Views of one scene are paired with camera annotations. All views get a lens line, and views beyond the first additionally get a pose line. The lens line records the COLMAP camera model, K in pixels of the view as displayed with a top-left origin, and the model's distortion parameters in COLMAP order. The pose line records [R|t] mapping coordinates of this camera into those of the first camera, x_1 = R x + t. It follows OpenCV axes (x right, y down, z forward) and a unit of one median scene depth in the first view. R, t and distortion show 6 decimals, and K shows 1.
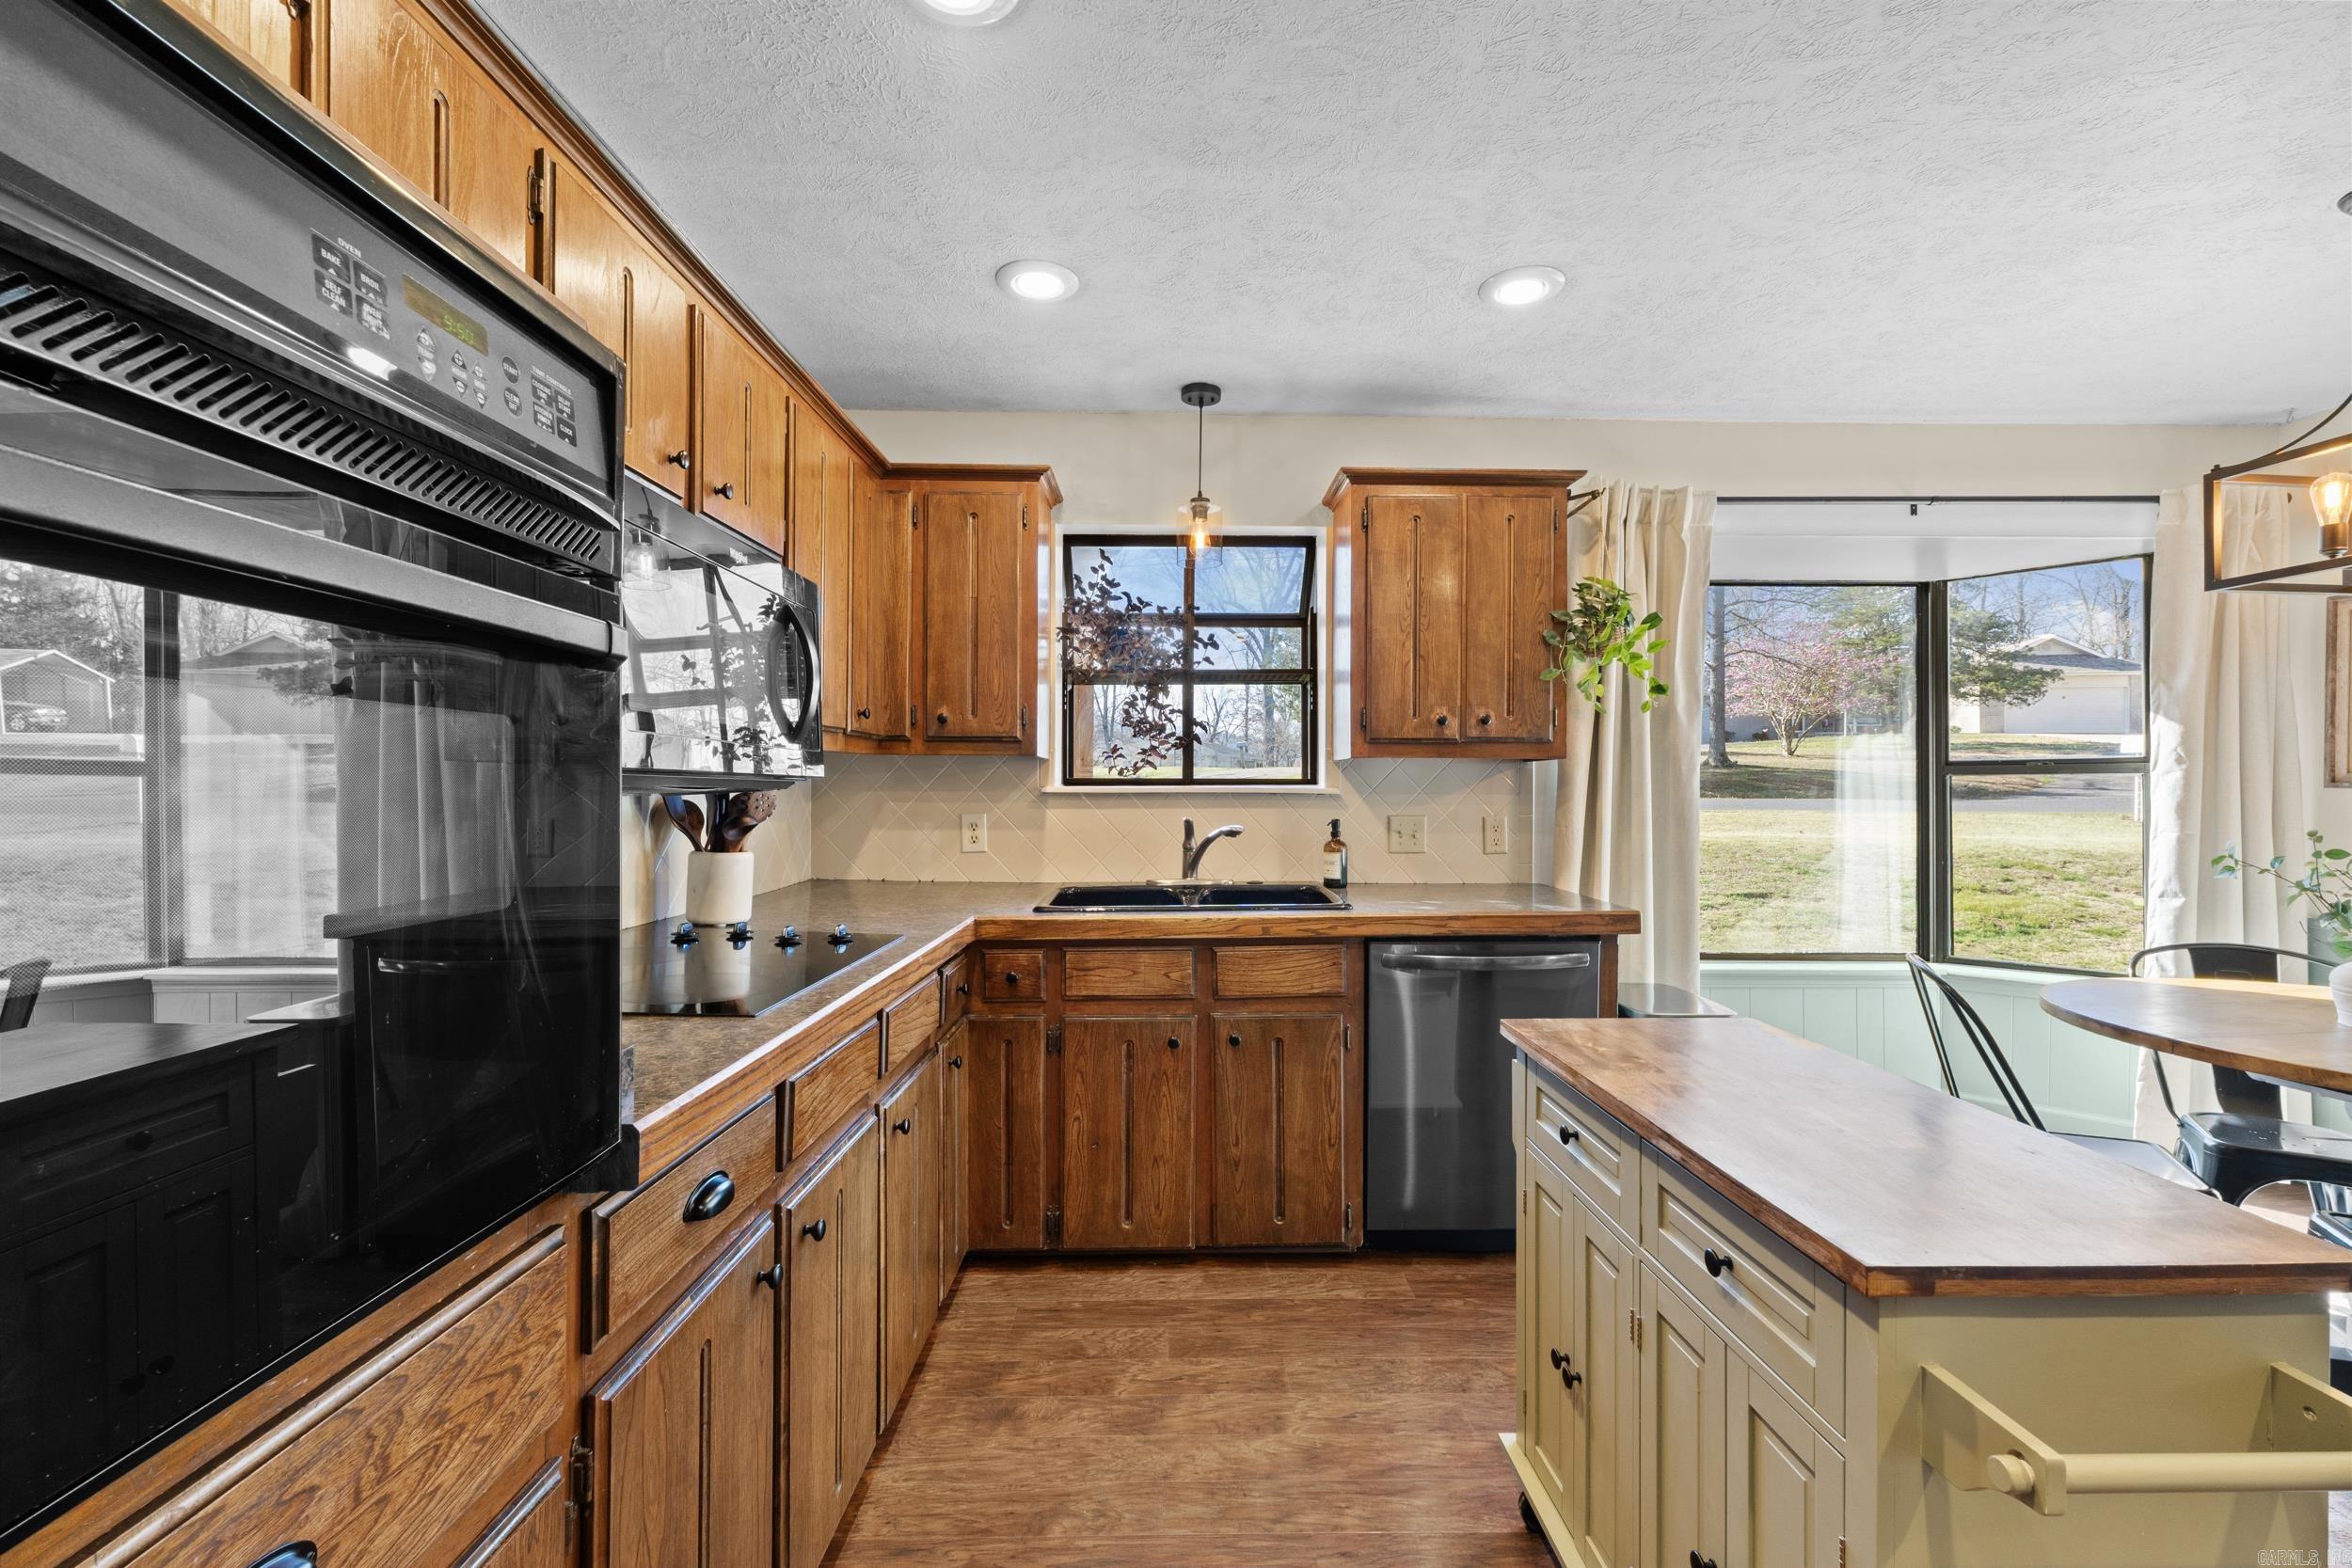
lens RADIAL K [[992.6, 0, 1176.0], [0, 992.6, 784.0], [0, 0, 1]] dist [-0.000693, -0.000096]
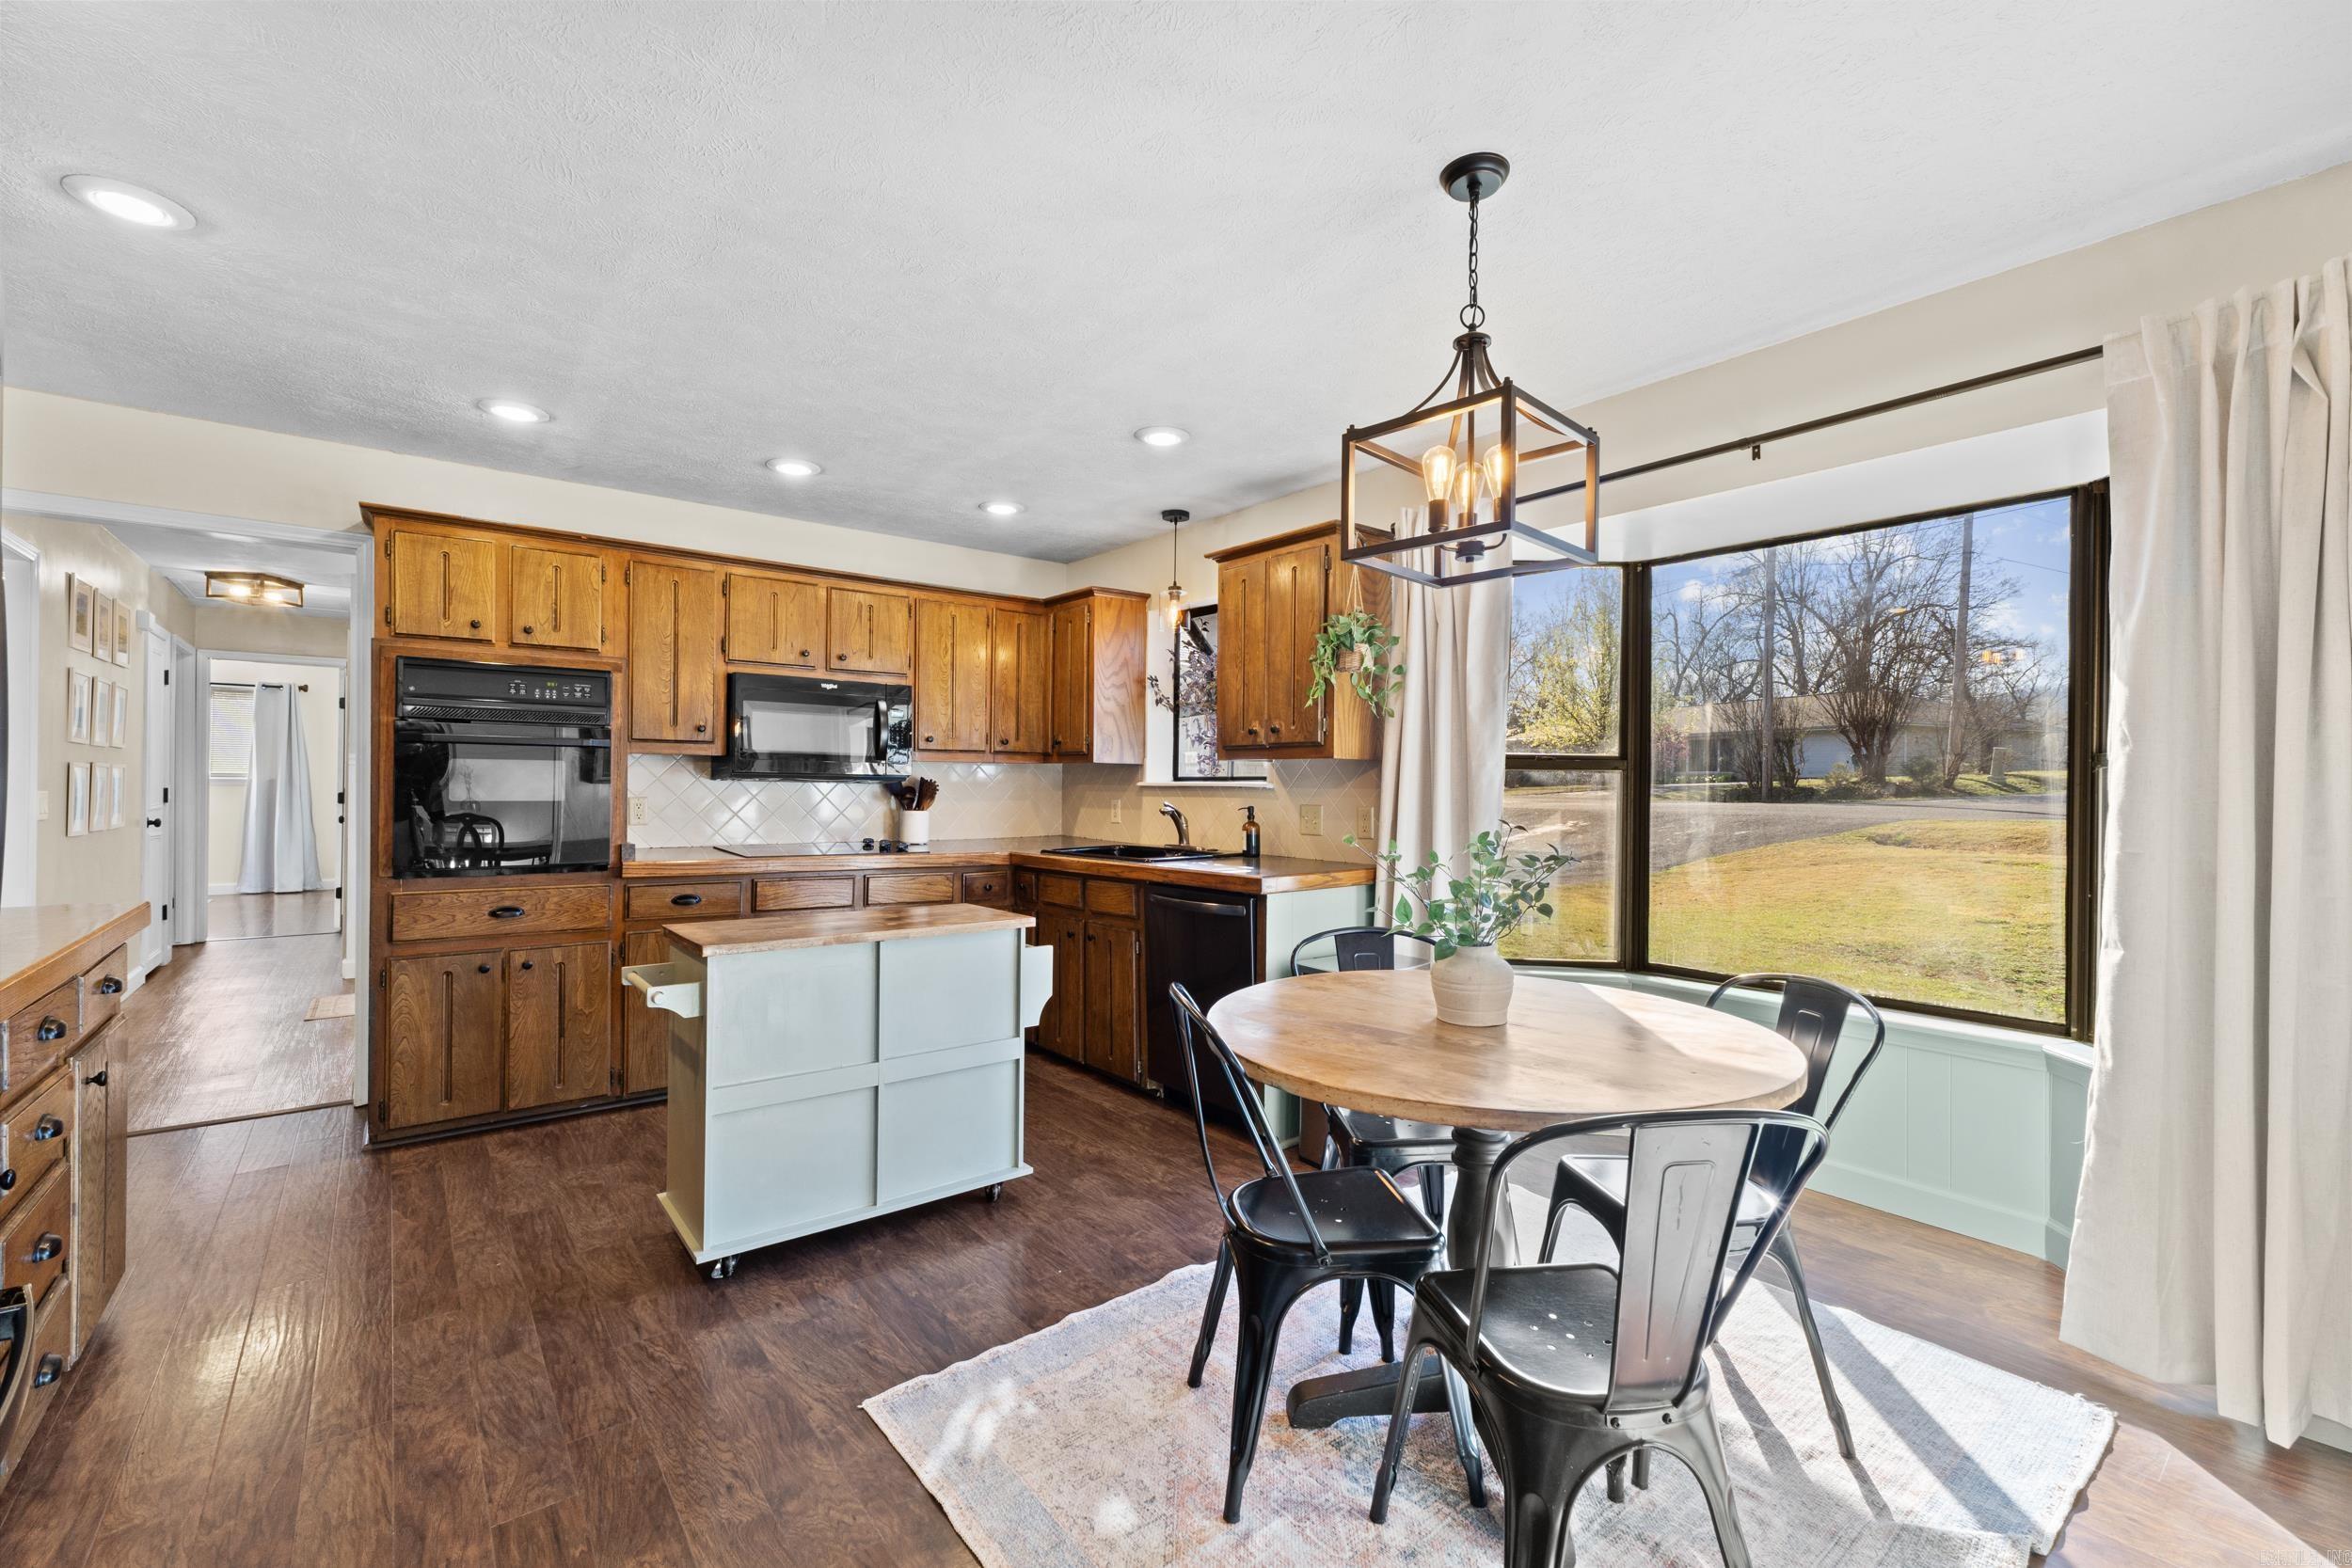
lens RADIAL K [[992.6, 0, 1176.0], [0, 992.6, 784.0], [0, 0, 1]] dist [-0.000693, -0.000096]
pose [[0.603817, 0.002844, -0.797118, 1.243575], [-0.004796, 0.999988, -0.000065, 0.006345], [0.797108, 0.003862, 0.603824, 0.116118]]
